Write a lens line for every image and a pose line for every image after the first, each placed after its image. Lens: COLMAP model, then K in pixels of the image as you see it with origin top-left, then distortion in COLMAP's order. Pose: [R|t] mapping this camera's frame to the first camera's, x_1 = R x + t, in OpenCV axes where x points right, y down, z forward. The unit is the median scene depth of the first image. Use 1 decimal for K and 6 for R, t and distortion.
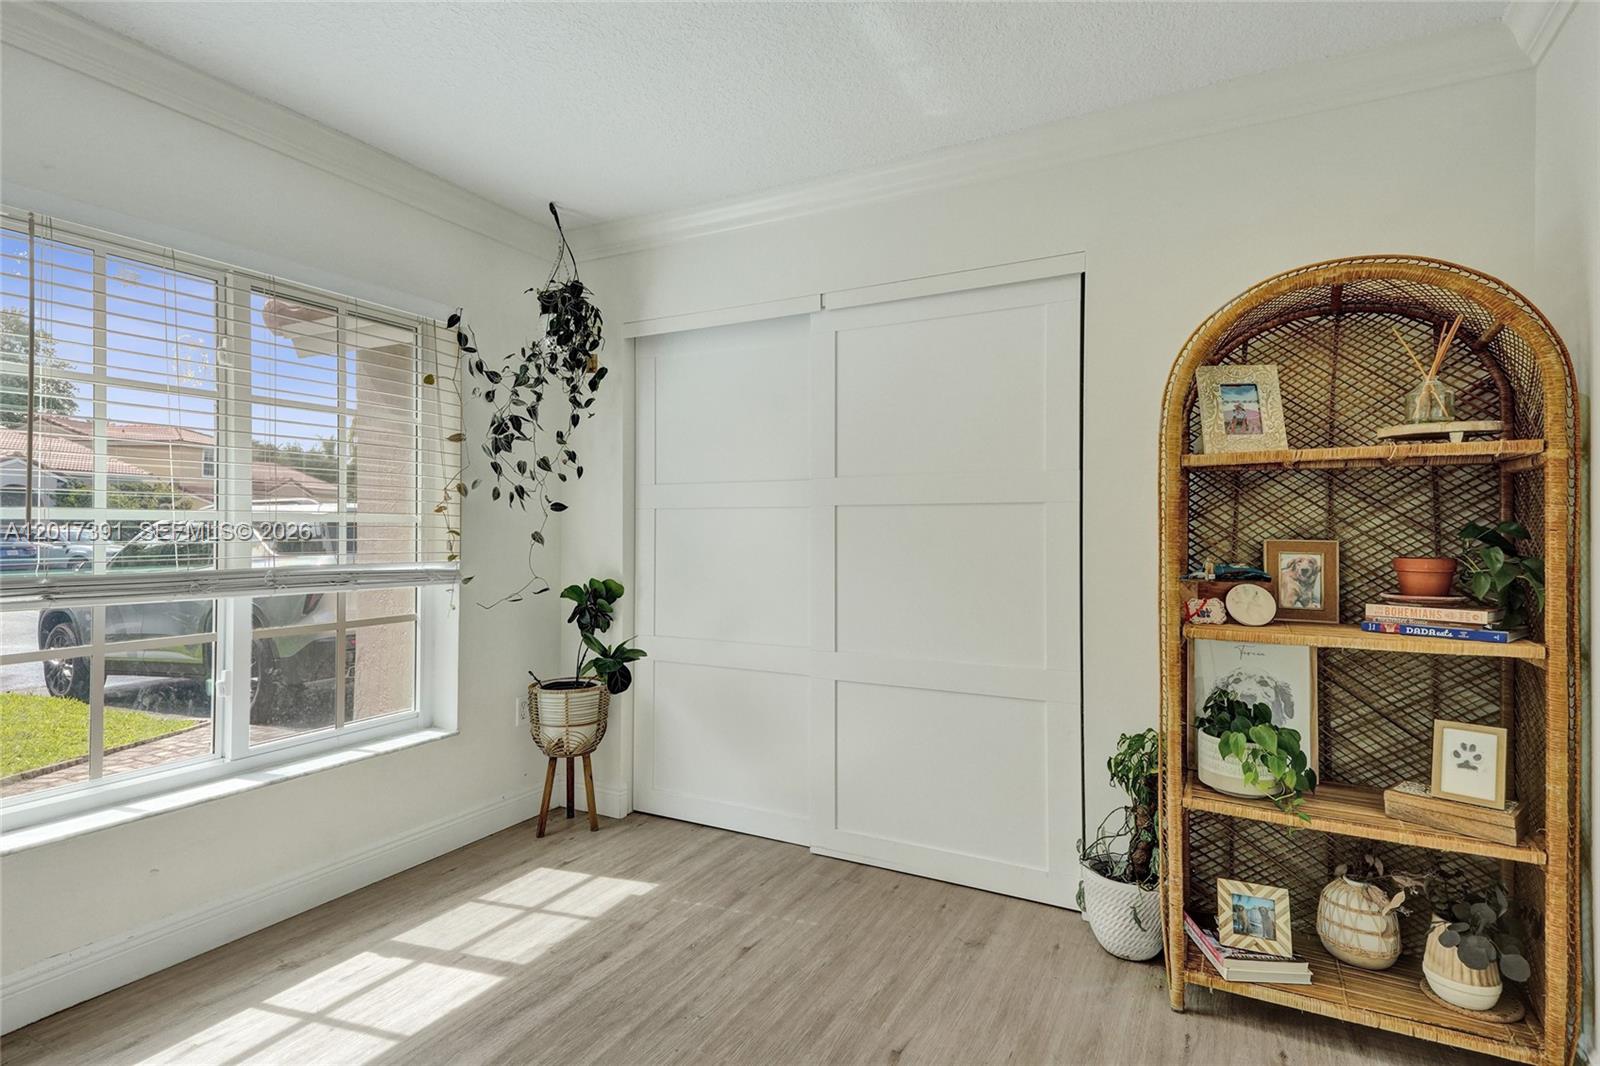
lens RADIAL K [[816.8, 0, 800.7], [0, 816.8, 520.9], [0, 0, 1]] dist [0.045783, -0.002468]
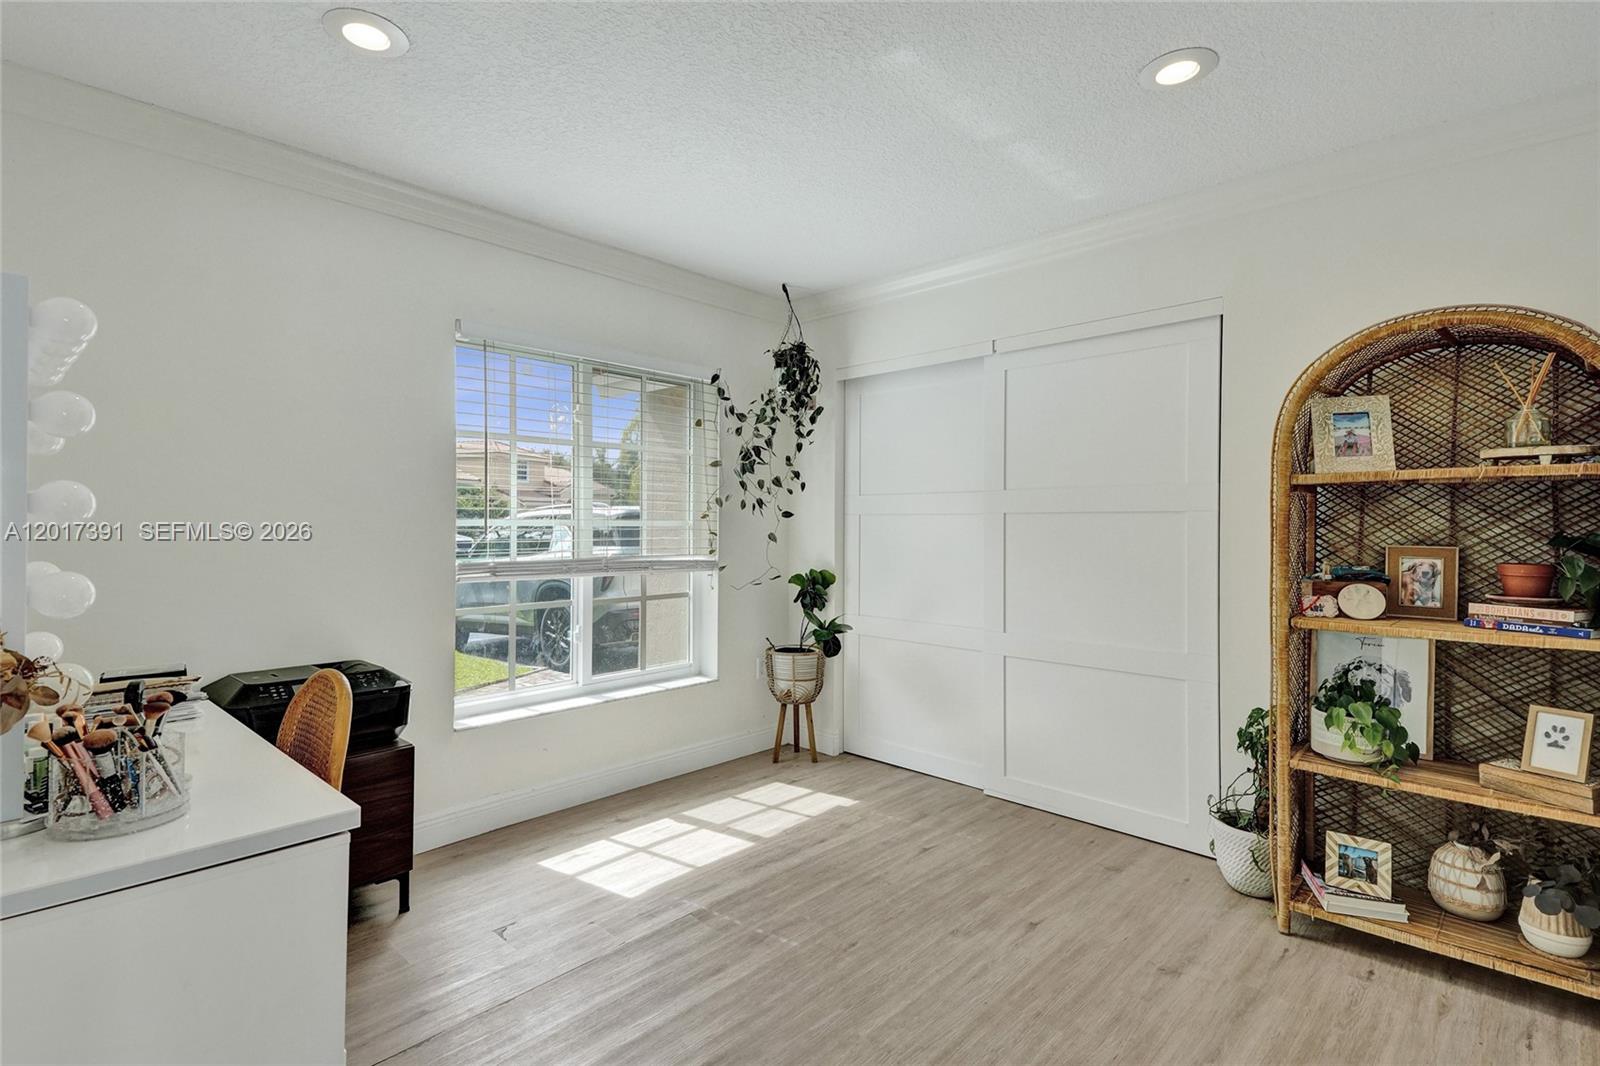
lens RADIAL K [[759.1, 0, 800.0], [0, 759.1, 533.0], [0, 0, 1]] dist [-0.001035, 0.000932]
pose [[0.965479, 0.005750, -0.260417, 0.053467], [0.000102, 0.999748, 0.022454, -0.018331], [0.260481, -0.021706, 0.965235, -0.219523]]
